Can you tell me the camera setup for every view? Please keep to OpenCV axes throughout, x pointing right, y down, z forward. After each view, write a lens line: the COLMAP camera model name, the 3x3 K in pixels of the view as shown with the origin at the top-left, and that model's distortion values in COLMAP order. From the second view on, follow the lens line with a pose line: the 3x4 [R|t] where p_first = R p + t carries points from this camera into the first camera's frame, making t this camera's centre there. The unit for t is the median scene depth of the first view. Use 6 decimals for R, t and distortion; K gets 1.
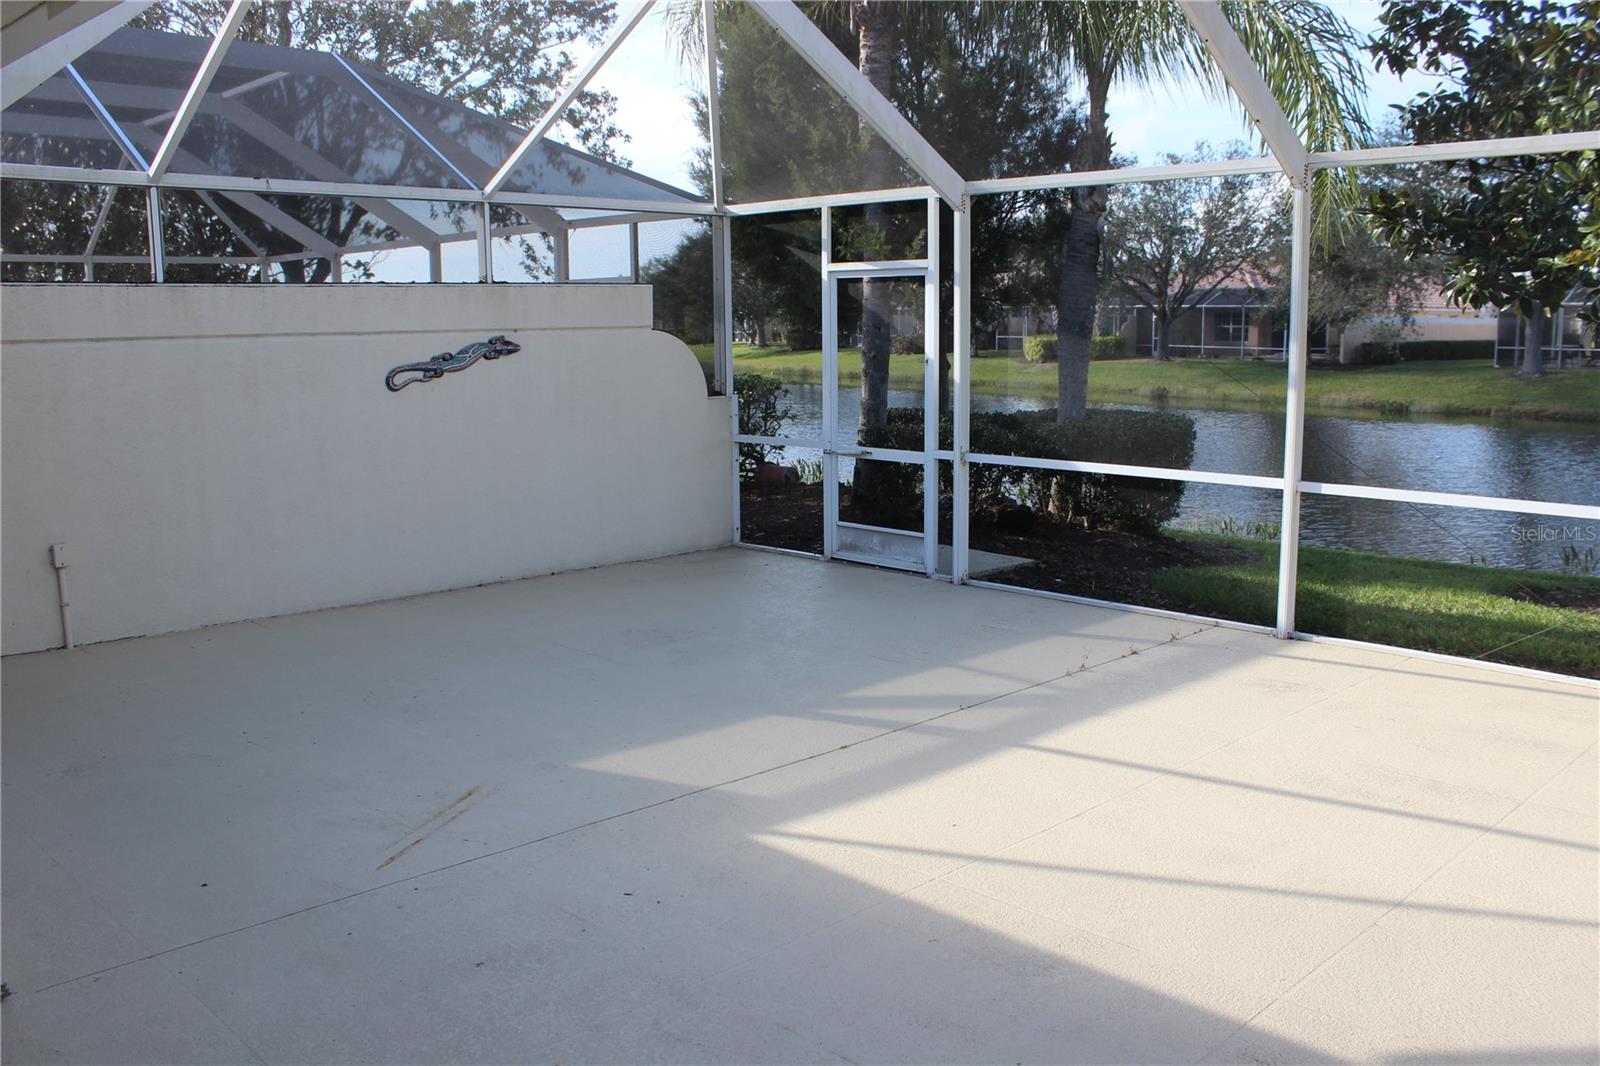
lens RADIAL K [[1354.4, 0, 800.0], [0, 1354.4, 533.0], [0, 0, 1]] dist [-0.188102, 0.215007]
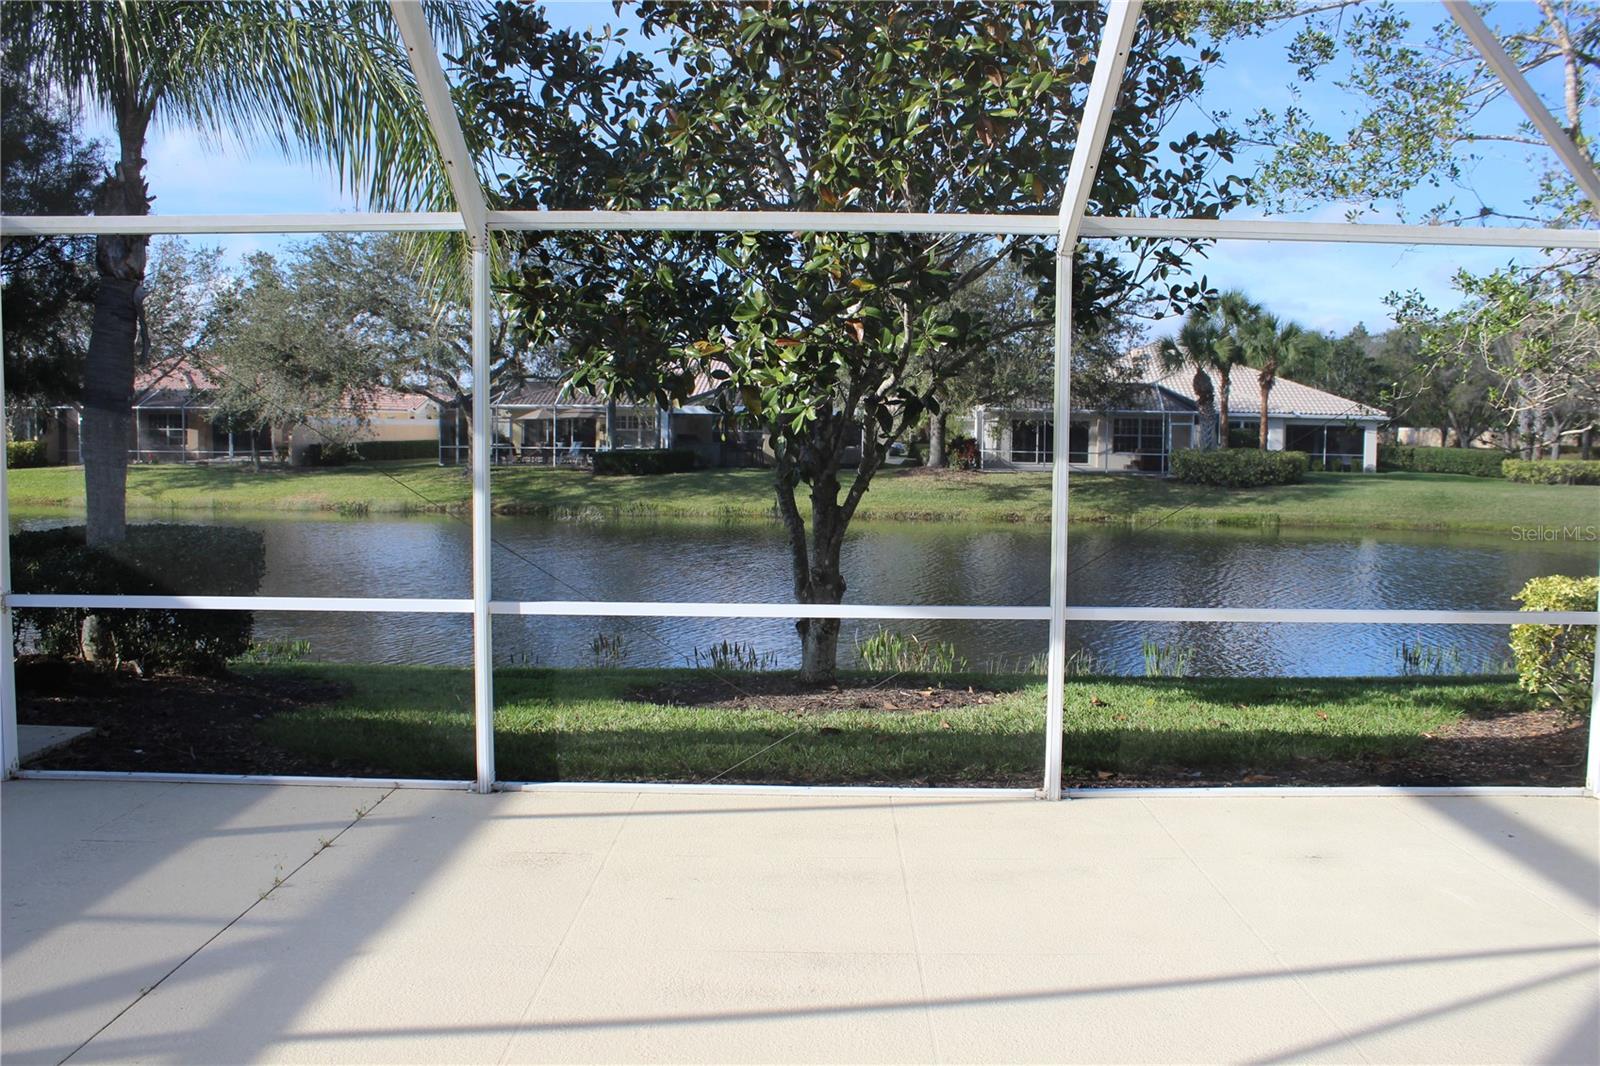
lens RADIAL K [[1354.4, 0, 800.0], [0, 1354.4, 533.0], [0, 0, 1]] dist [-0.188102, 0.215007]
pose [[0.713105, -0.042671, 0.699757, -0.045564], [0.096722, 0.994589, -0.037917, -0.020070], [-0.694353, 0.094720, 0.713374, 0.167003]]
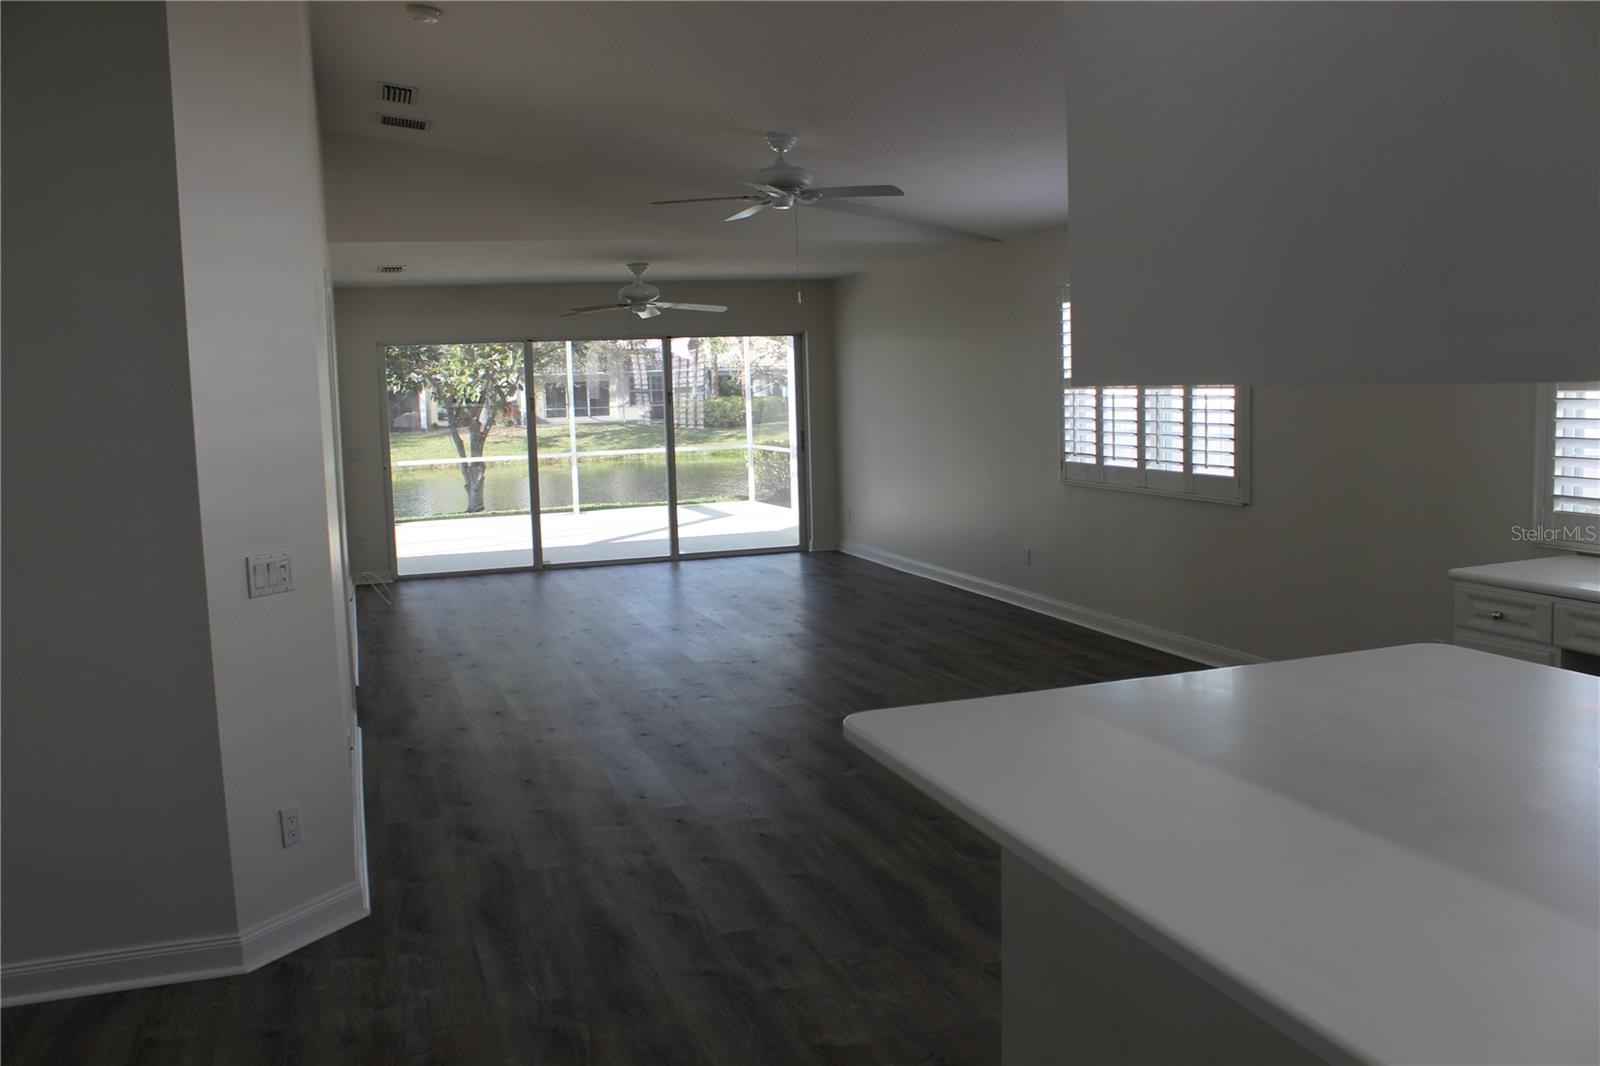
lens RADIAL K [[1354.4, 0, 800.0], [0, 1354.4, 533.0], [0, 0, 1]] dist [-0.188102, 0.215007]
pose [[0.434119, -0.110055, 0.894107, -1.299895], [0.170871, 0.984552, 0.038224, 0.116187], [-0.884502, 0.136183, 0.446218, -0.726549]]
